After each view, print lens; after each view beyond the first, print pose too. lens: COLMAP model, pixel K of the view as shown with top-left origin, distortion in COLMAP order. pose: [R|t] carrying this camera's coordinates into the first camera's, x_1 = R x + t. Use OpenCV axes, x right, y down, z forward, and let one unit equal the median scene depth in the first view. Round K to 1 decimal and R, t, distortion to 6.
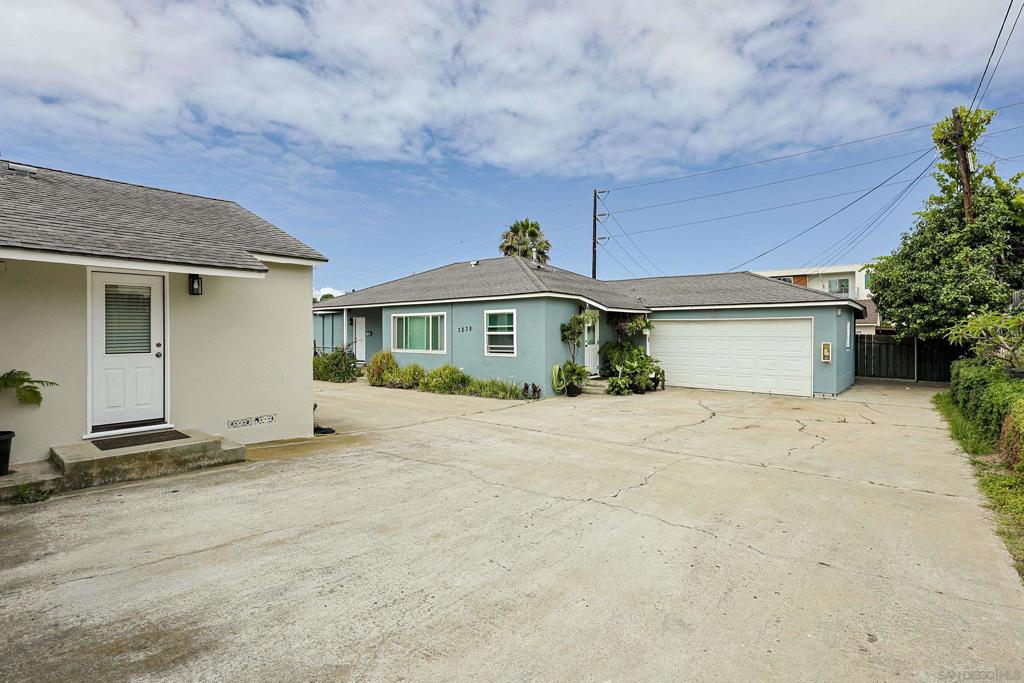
lens RADIAL K [[485.7, 0, 501.6], [0, 485.7, 330.2], [0, 0, 1]] dist [-0.003652, 0.000661]
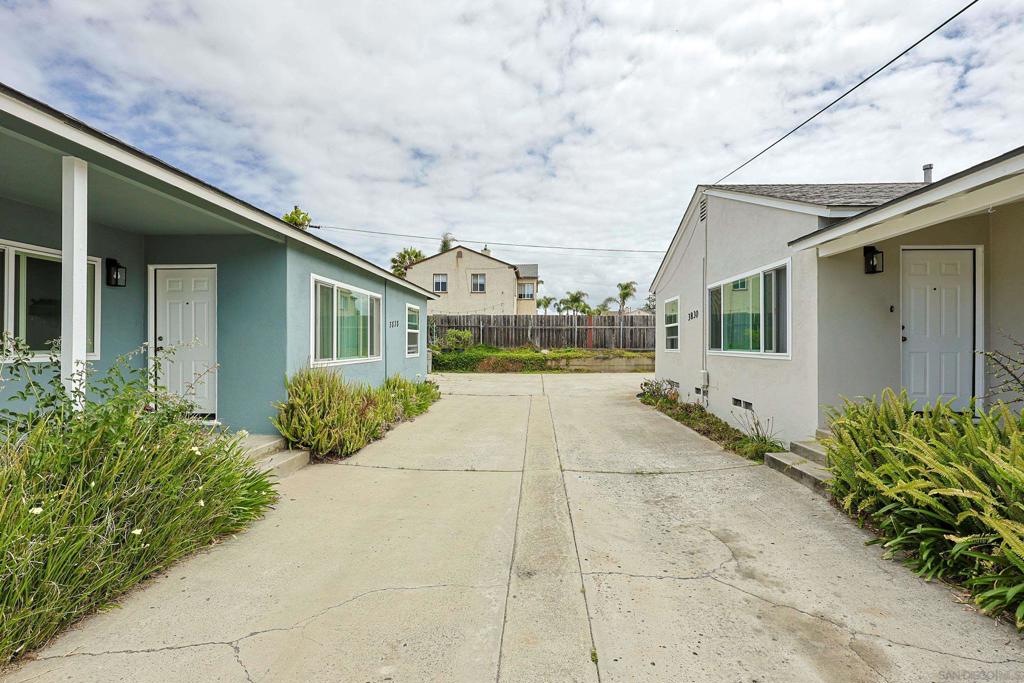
lens RADIAL K [[450.3, 0, 505.0], [0, 450.3, 340.8], [0, 0, 1]] dist [-0.004808, 0.000302]
pose [[-0.608722, 0.006864, 0.793354, -0.665143], [-0.005649, 0.999900, -0.012985, 0.029624], [-0.793363, -0.012386, -0.608623, 1.197455]]
